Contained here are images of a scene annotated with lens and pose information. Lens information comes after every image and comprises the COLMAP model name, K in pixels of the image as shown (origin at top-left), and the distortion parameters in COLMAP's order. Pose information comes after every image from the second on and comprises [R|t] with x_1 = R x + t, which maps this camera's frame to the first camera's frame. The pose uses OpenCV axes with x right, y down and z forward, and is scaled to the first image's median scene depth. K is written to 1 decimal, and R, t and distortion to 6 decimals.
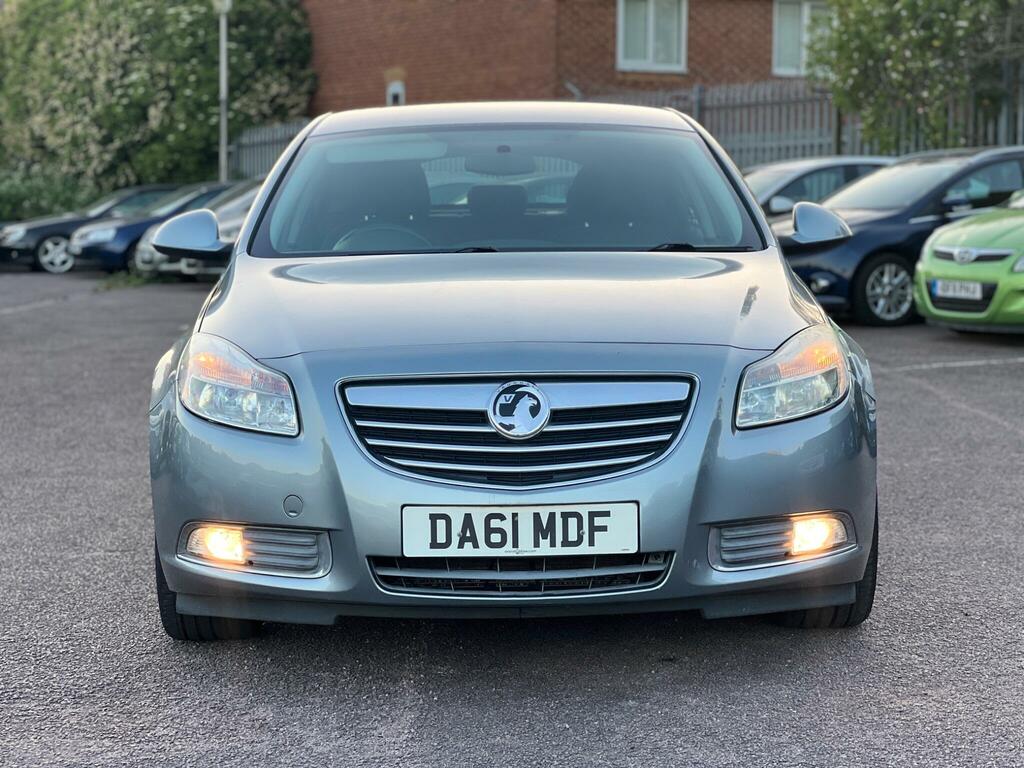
lens RADIAL K [[2310.8, 0, 510.5], [0, 2310.8, 384.9], [0, 0, 1]] dist [0.184516, 0.000000]
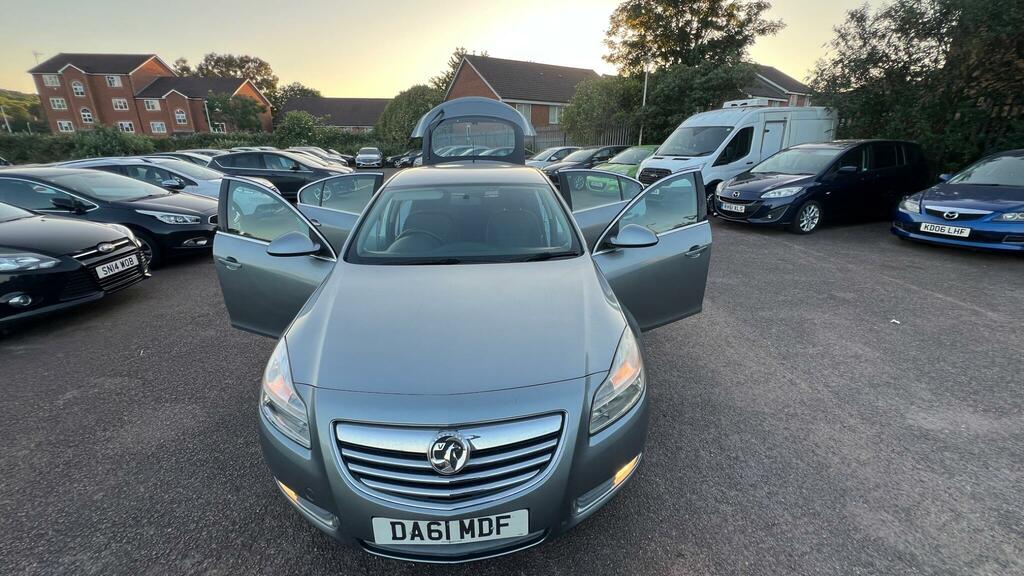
lens RADIAL K [[409.4, 0, 510.2], [0, 409.4, 286.6], [0, 0, 1]] dist [-0.002822, 0.001467]
pose [[0.999460, -0.011303, 0.030844, 0.010269], [0.003115, 0.967317, 0.253552, -0.044773], [-0.032702, -0.253319, 0.966830, 0.220690]]
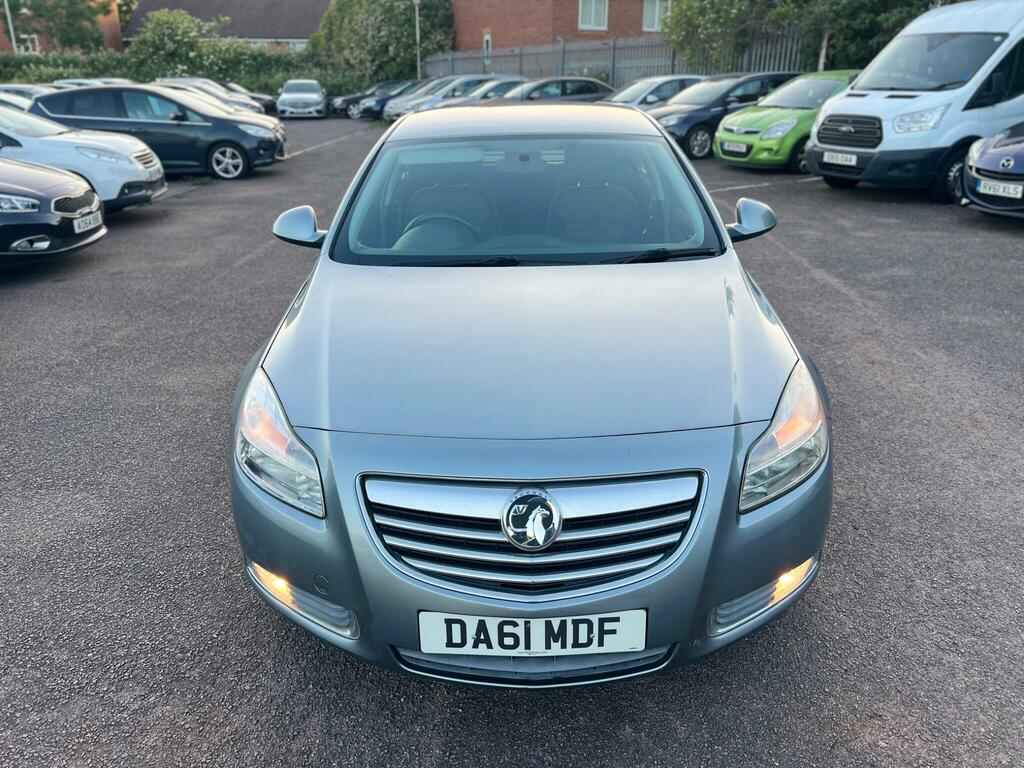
lens RADIAL K [[774.7, 0, 509.3], [0, 774.7, 382.3], [0, 0, 1]] dist [0.037032, -0.044837]
pose [[0.999531, 0.005132, -0.030181, 0.001069], [0.003998, 0.955519, 0.294903, -0.041676], [0.030352, -0.294885, 0.955050, 0.198166]]
